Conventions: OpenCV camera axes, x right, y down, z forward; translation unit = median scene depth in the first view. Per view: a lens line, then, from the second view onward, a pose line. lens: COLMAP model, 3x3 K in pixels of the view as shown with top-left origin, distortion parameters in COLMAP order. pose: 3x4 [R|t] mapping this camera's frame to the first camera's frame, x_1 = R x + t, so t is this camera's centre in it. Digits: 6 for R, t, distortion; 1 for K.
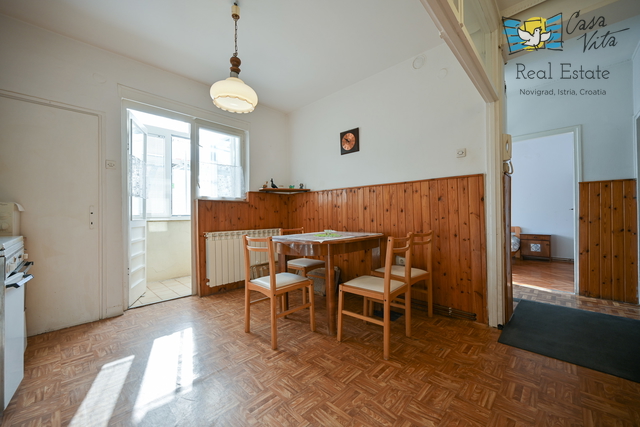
lens RADIAL K [[251.0, 0, 323.3], [0, 251.0, 212.9], [0, 0, 1]] dist [0.000735, 0.000110]
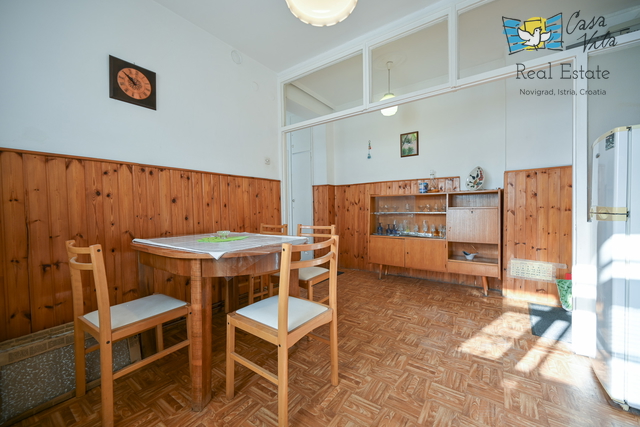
lens RADIAL K [[251.0, 0, 319.8], [0, 251.0, 216.0], [0, 0, 1]] dist [0.000735, 0.000110]
pose [[-0.132144, -0.017784, 0.991071, -0.566656], [0.009398, 0.999772, 0.019193, 0.013419], [-0.991186, 0.011850, -0.131946, 0.696578]]
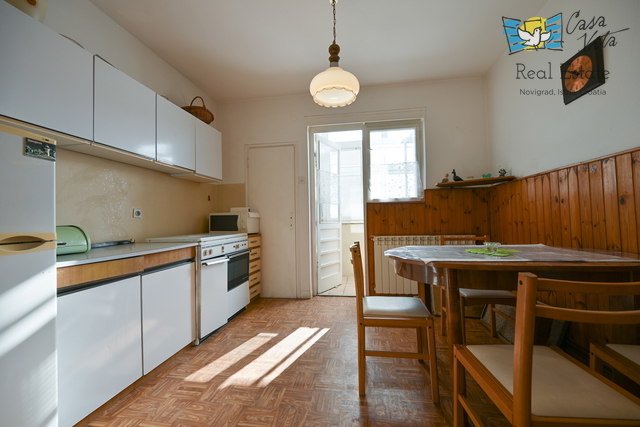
lens RADIAL K [[251.0, 0, 325.2], [0, 251.0, 213.2], [0, 0, 1]] dist [0.000735, 0.000110]
pose [[0.572709, -0.024069, -0.819405, 0.233424], [0.021420, 0.999667, -0.014393, -0.001213], [0.819479, -0.009309, 0.573034, 0.289726]]
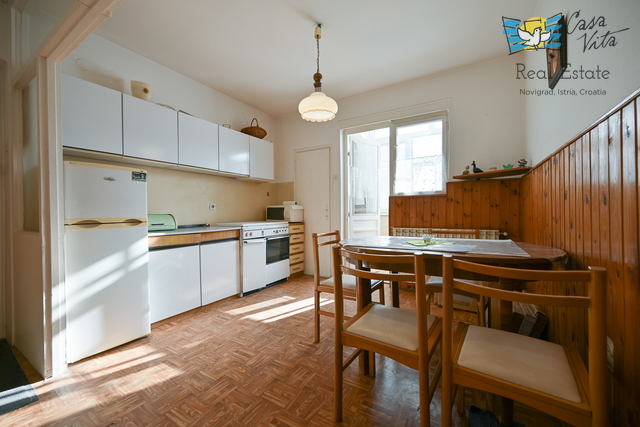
lens RADIAL K [[251.0, 0, 325.4], [0, 251.0, 212.9], [0, 0, 1]] dist [0.000735, 0.000110]
pose [[0.220394, 0.009946, -0.975360, 0.500164], [0.015559, 0.999785, 0.013710, -0.002530], [0.975287, -0.018197, 0.220192, 0.498448]]
